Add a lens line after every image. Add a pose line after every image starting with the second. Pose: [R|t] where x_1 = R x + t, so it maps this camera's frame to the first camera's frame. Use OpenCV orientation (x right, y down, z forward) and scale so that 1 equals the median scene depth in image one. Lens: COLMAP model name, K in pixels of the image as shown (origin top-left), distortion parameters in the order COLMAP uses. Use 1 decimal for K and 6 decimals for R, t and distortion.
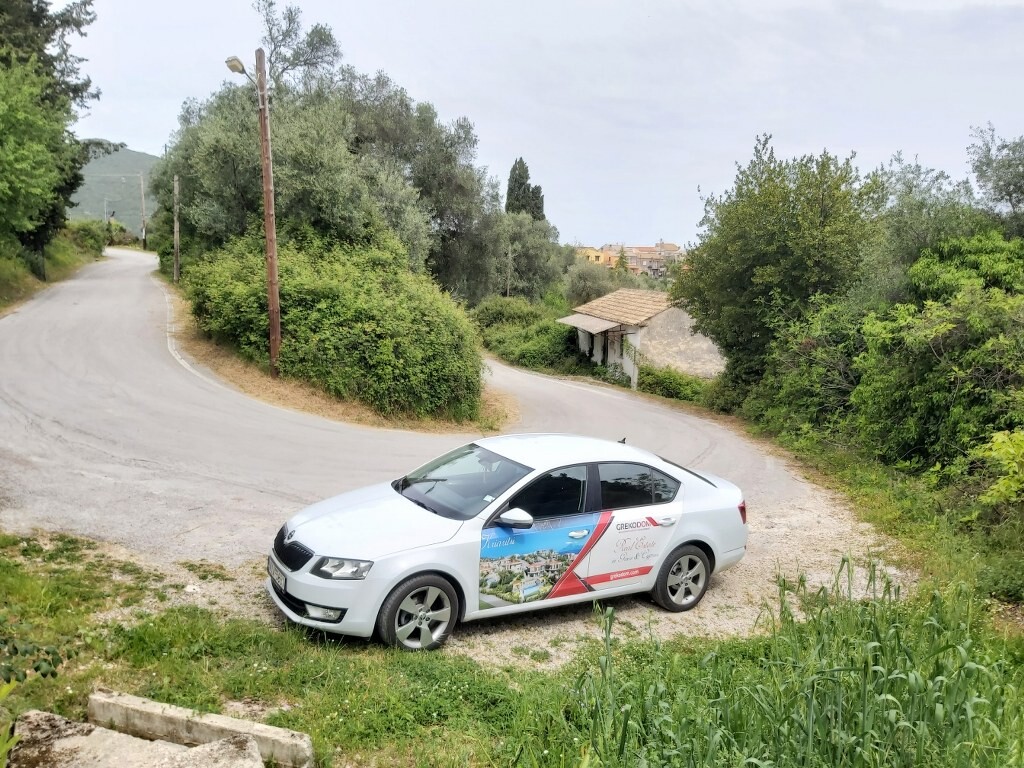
lens RADIAL K [[808.7, 0, 514.8], [0, 808.7, 367.8], [0, 0, 1]] dist [0.063811, -0.129060]
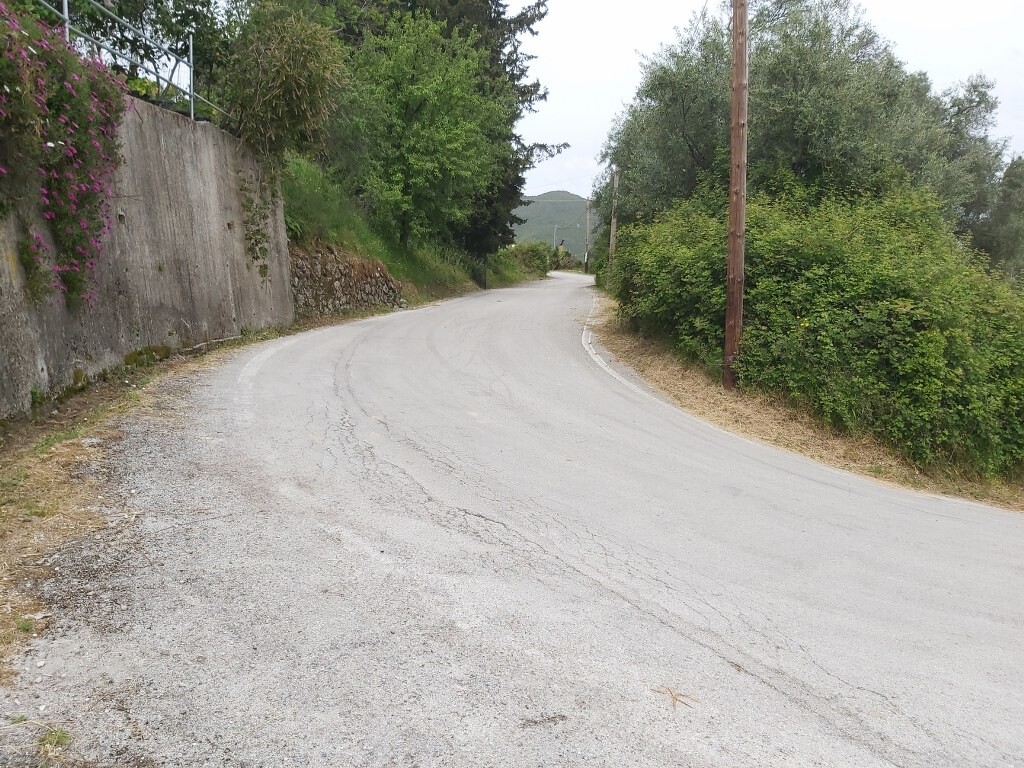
lens RADIAL K [[808.7, 0, 514.8], [0, 808.7, 367.8], [0, 0, 1]] dist [0.063811, -0.129060]
pose [[0.870302, 0.047561, -0.490217, -0.131535], [-0.068674, 0.997322, -0.025160, 0.023768], [0.487708, 0.055562, 0.871237, 0.369014]]
